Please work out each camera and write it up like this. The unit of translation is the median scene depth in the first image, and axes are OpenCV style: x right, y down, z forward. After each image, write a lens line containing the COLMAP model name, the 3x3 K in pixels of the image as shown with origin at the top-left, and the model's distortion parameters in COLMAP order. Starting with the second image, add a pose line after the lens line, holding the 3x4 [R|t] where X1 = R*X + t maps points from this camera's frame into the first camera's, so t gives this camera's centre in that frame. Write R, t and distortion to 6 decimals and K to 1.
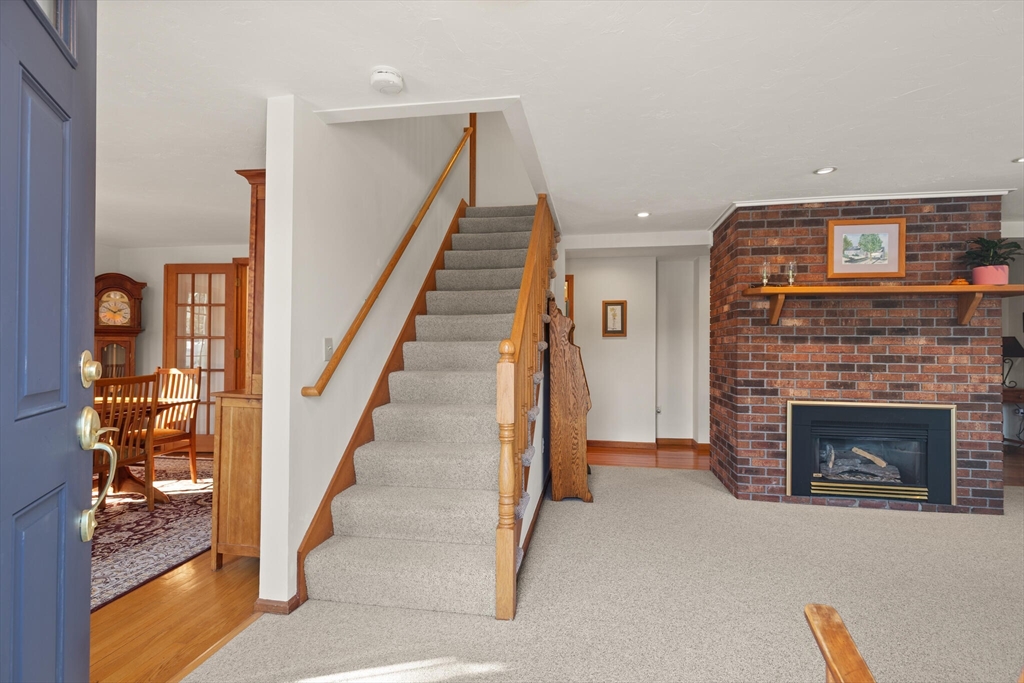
lens RADIAL K [[464.0, 0, 519.0], [0, 464.0, 342.9], [0, 0, 1]] dist [0.003984, -0.001869]
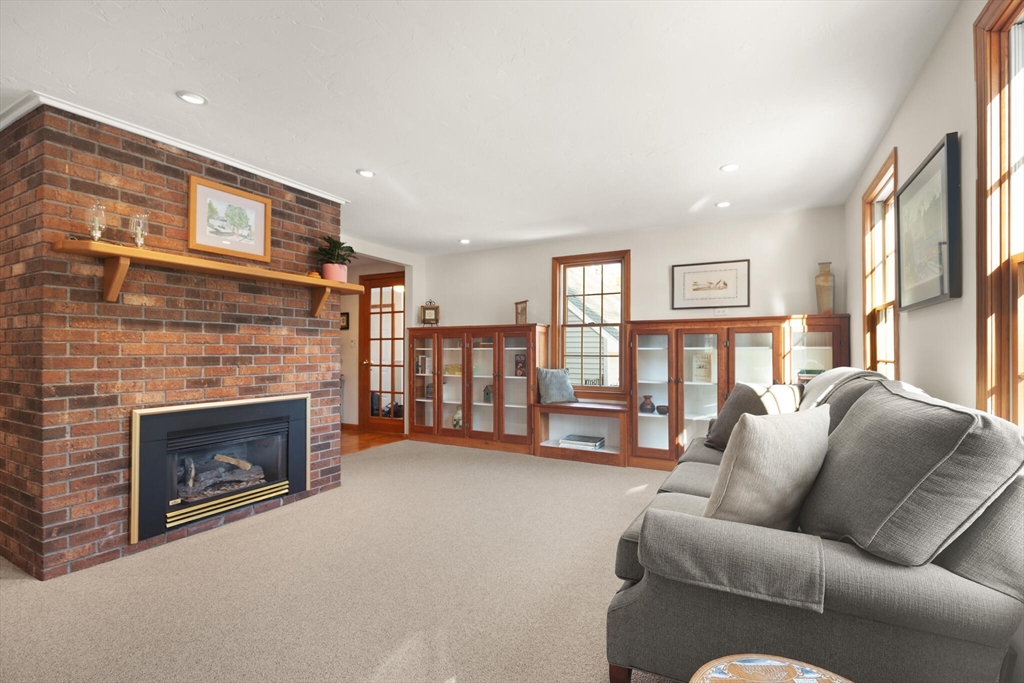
lens RADIAL K [[464.0, 0, 505.1], [0, 464.0, 348.0], [0, 0, 1]] dist [0.003984, -0.001869]
pose [[0.334061, -0.004962, 0.942538, 0.101901], [-0.009569, 0.999917, 0.008656, 0.018060], [-0.942503, -0.011911, 0.333986, 0.233504]]
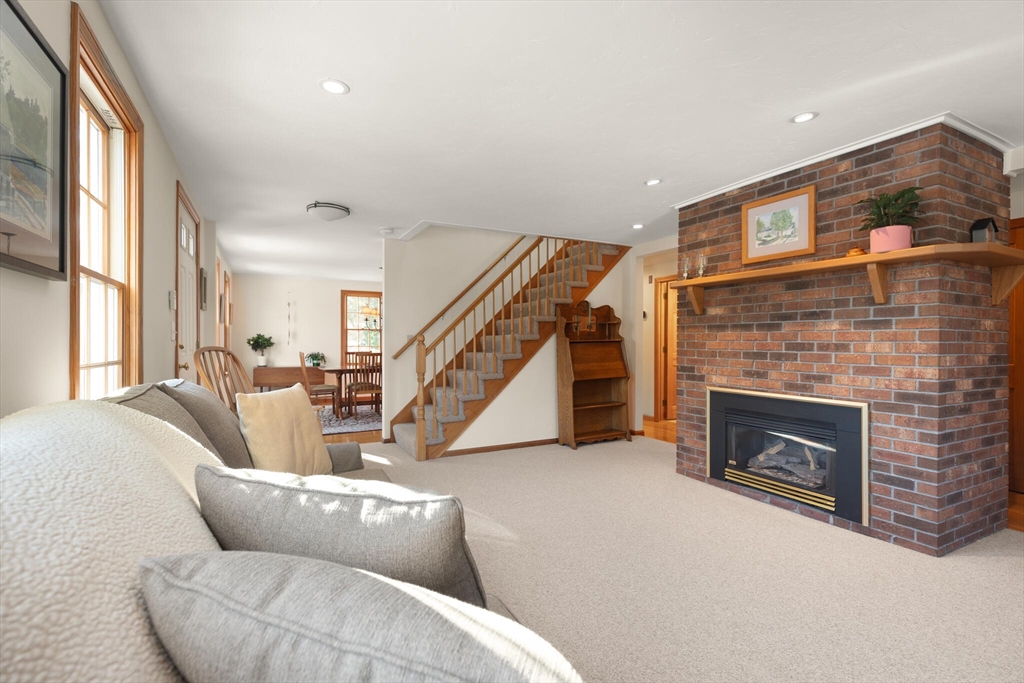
lens RADIAL K [[464.0, 0, 506.2], [0, 464.0, 344.6], [0, 0, 1]] dist [0.003984, -0.001869]
pose [[0.598579, -0.001087, -0.801063, 1.166116], [0.011238, 0.999912, 0.007041, 0.017887], [0.800985, -0.013217, 0.598538, 0.010971]]
